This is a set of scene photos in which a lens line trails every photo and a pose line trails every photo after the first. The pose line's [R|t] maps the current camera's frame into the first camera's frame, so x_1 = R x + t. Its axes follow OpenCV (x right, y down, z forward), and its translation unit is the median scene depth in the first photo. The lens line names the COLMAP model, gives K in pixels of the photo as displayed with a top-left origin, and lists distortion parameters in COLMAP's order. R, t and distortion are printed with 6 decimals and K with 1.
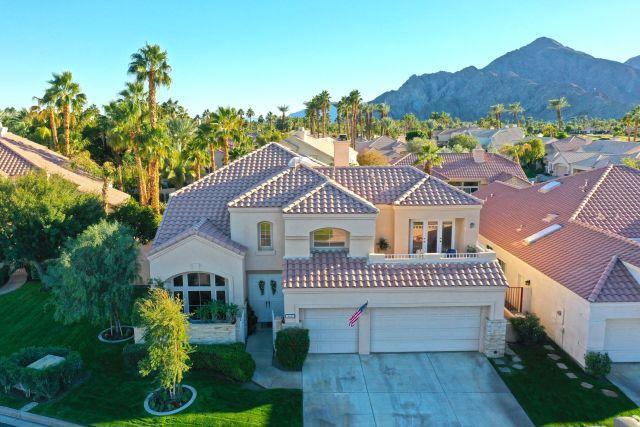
lens RADIAL K [[506.2, 0, 320.0], [0, 506.2, 213.5], [0, 0, 1]] dist [0.013446, 0.002633]
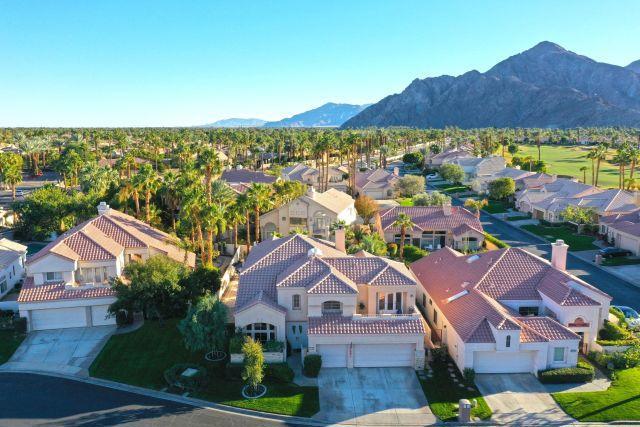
lens RADIAL K [[506.2, 0, 320.0], [0, 506.2, 213.5], [0, 0, 1]] dist [0.013446, 0.002633]
pose [[0.999977, 0.002751, -0.006179, -0.014477], [-0.002767, 0.999993, -0.002532, -0.274788], [0.006172, 0.002549, 0.999978, -0.831008]]
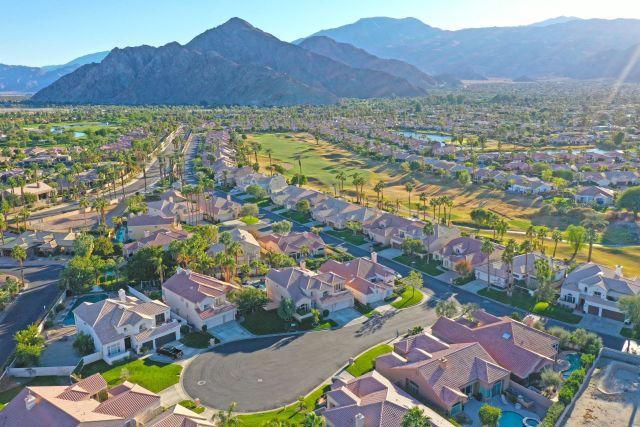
lens RADIAL K [[506.2, 0, 320.0], [0, 506.2, 213.5], [0, 0, 1]] dist [0.013446, 0.002633]
pose [[0.846788, -0.126284, 0.516722, -2.635907], [0.093235, 0.991608, 0.089554, -1.240526], [-0.523696, -0.027657, 0.851456, -3.452322]]
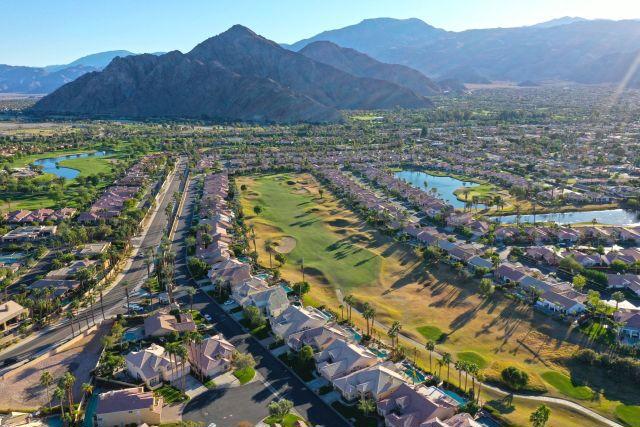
lens RADIAL K [[506.2, 0, 320.0], [0, 506.2, 213.5], [0, 0, 1]] dist [0.013446, 0.002633]
pose [[0.849797, -0.124552, 0.512183, -1.738751], [0.090951, 0.991755, 0.090272, -3.484586], [-0.519204, -0.030129, 0.854119, -2.303469]]
